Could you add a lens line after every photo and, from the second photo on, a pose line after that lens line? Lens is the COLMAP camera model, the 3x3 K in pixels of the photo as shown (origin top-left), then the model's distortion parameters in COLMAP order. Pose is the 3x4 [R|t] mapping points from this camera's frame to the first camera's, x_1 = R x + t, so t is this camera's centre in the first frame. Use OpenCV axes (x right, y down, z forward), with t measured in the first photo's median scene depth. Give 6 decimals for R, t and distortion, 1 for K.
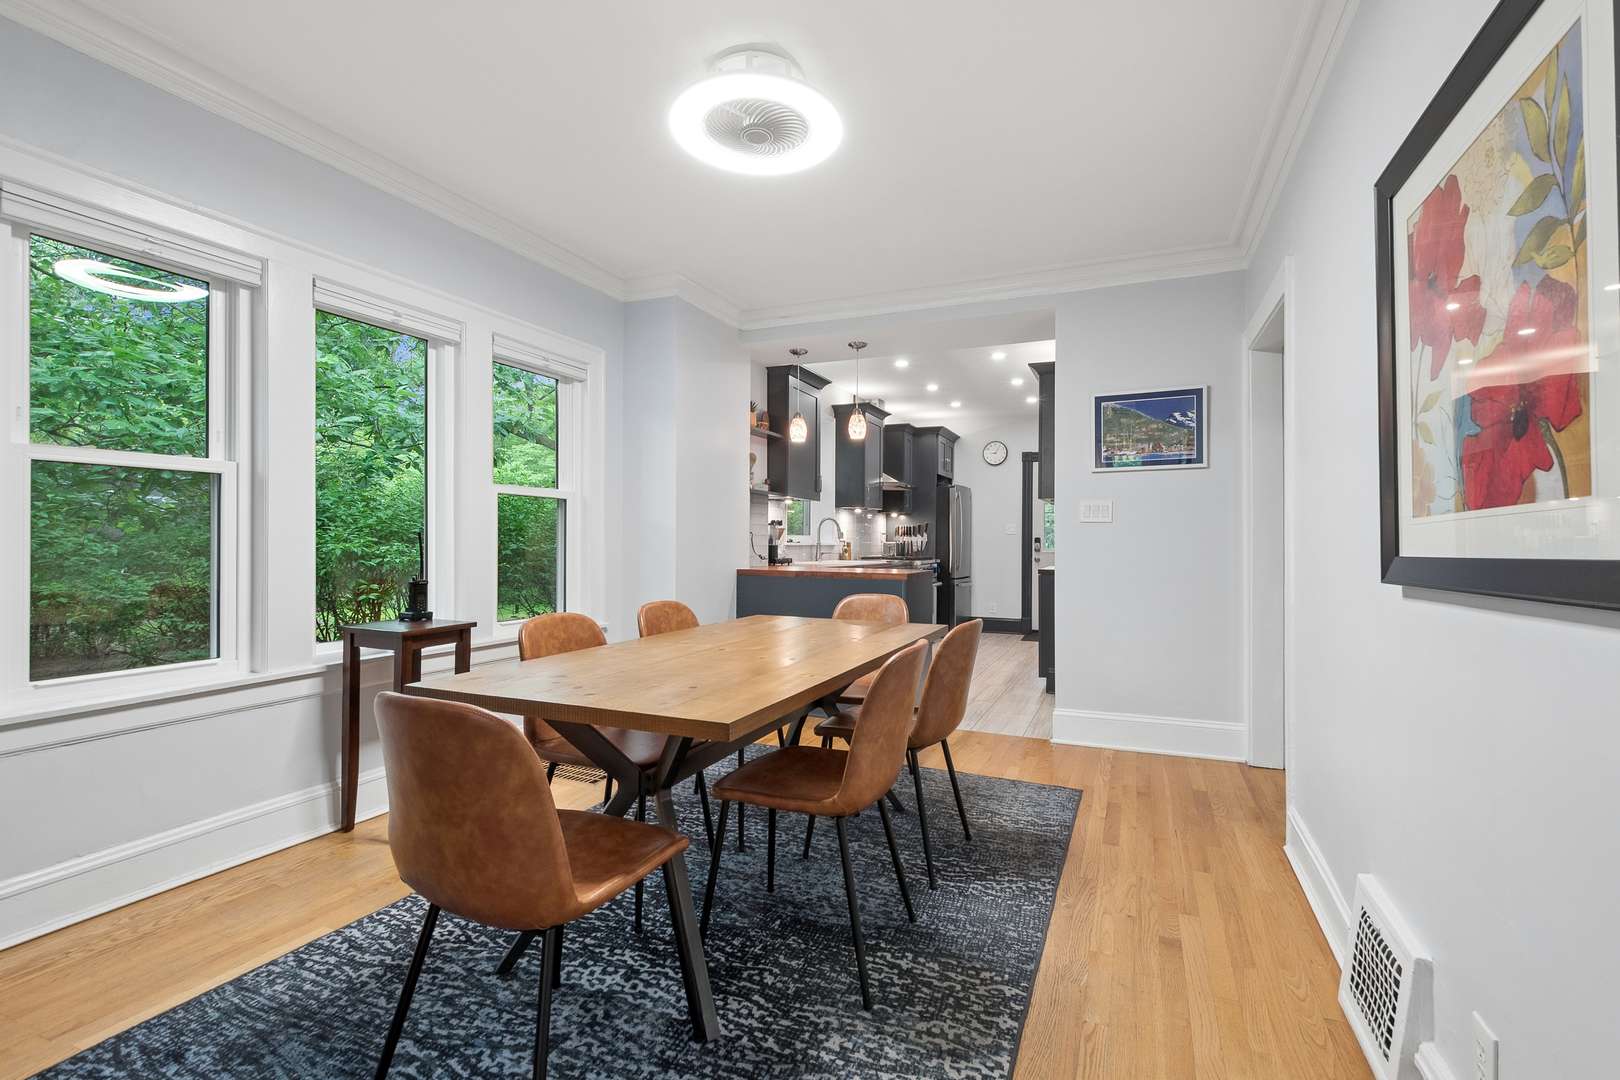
lens RADIAL K [[731.9, 0, 822.0], [0, 731.9, 544.0], [0, 0, 1]] dist [0.000215, -0.000185]
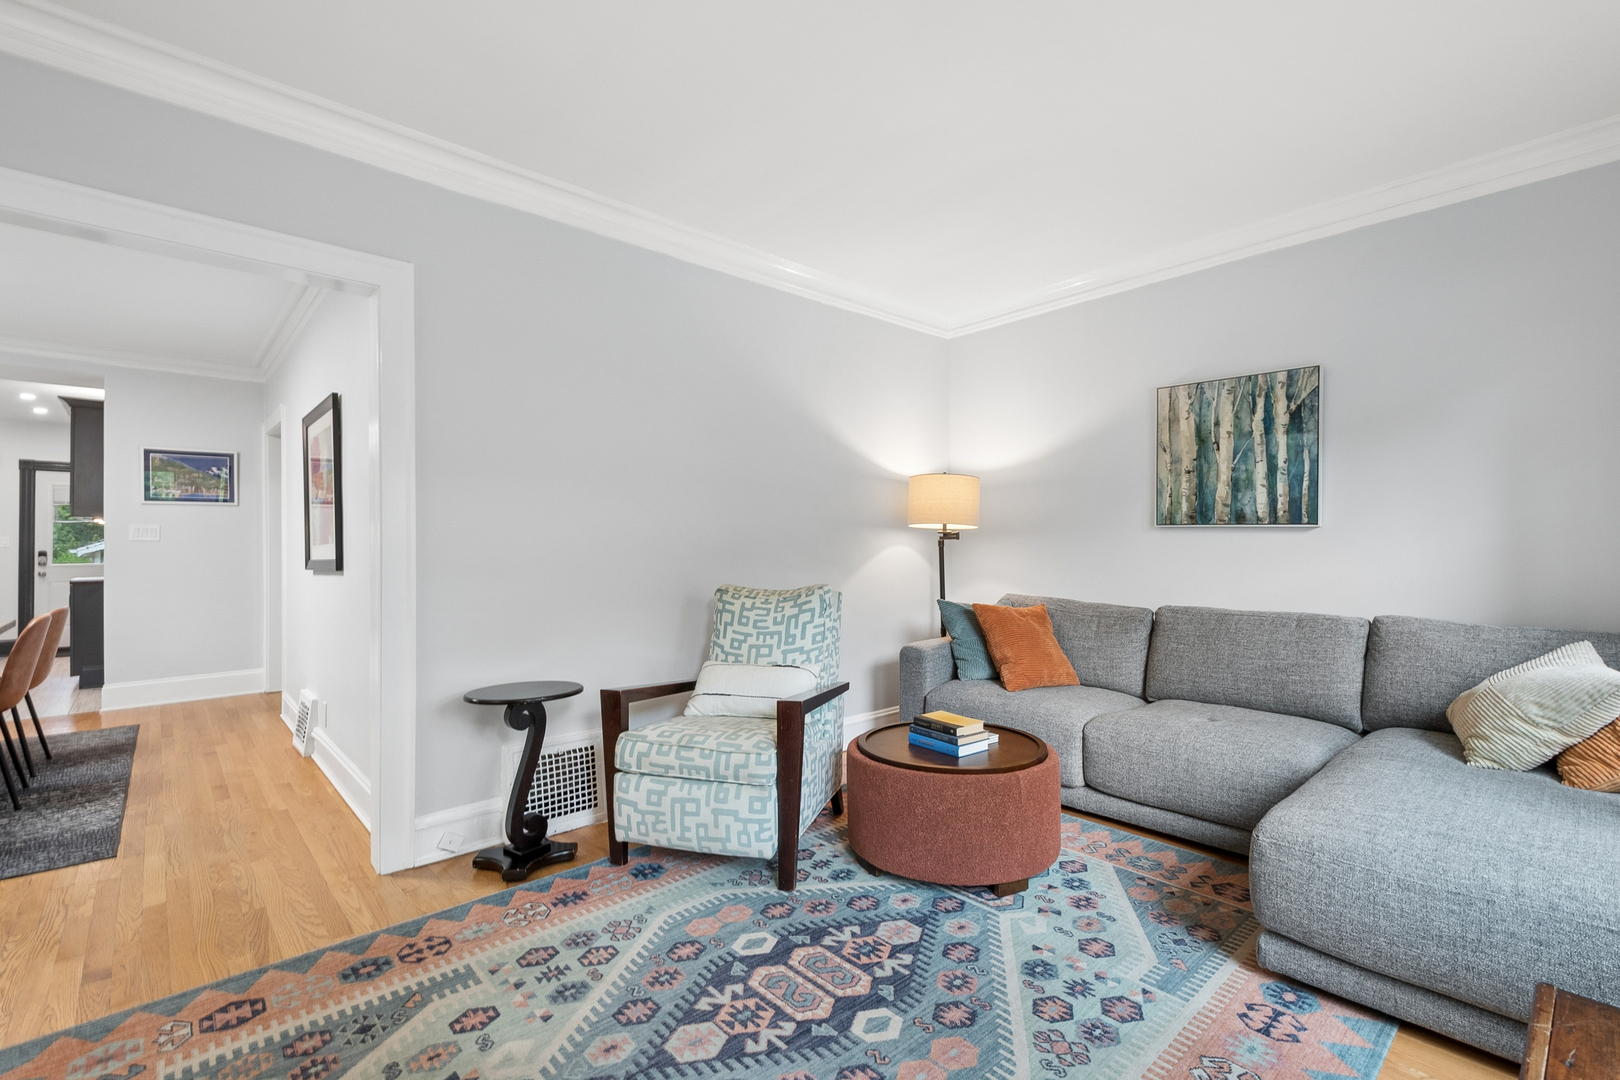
lens RADIAL K [[731.9, 0, 822.0], [0, 731.9, 544.0], [0, 0, 1]] dist [0.000215, -0.000185]
pose [[0.414129, 0.002541, 0.910214, -0.222564], [0.010564, 0.999915, -0.007598, -0.000141], [-0.910157, 0.012762, 0.414068, -0.460061]]
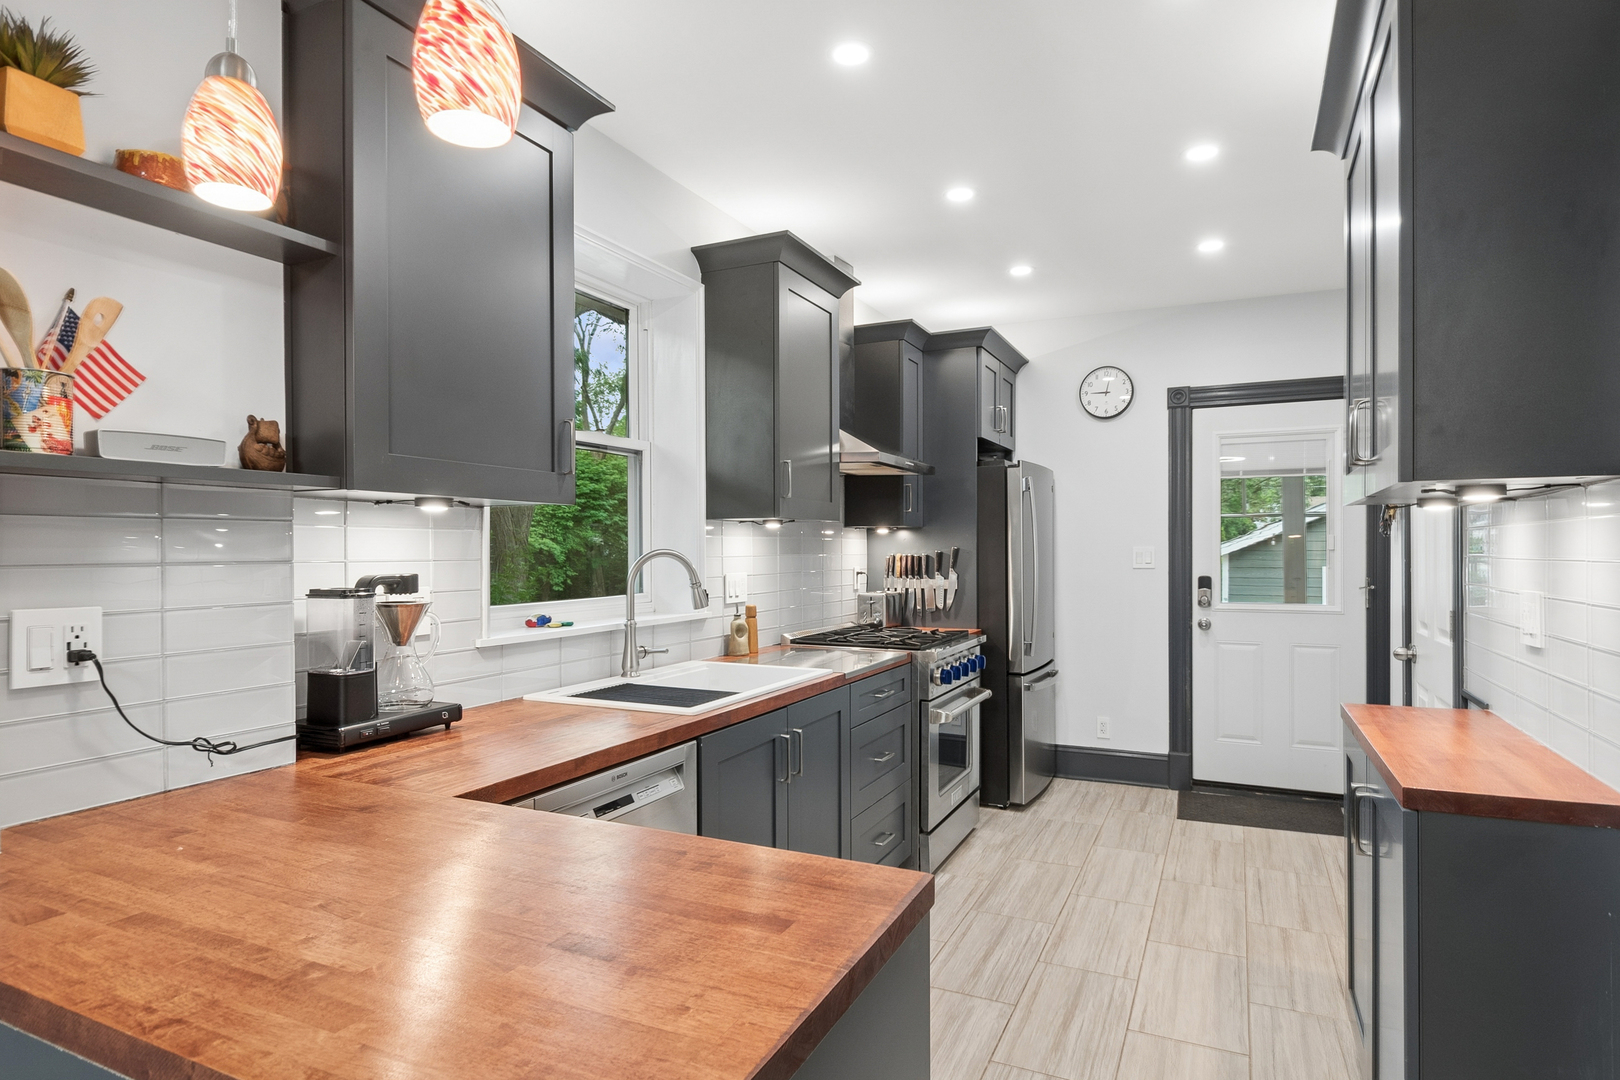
lens RADIAL K [[875.1, 0, 810.0], [0, 875.1, 540.0], [0, 0, 1]] dist [0.003641, 0.000214]
pose [[0.998883, -0.009877, -0.046201, 0.113931], [0.009380, 0.999896, -0.010966, -0.041413], [0.046304, 0.010520, 0.998872, 0.669356]]
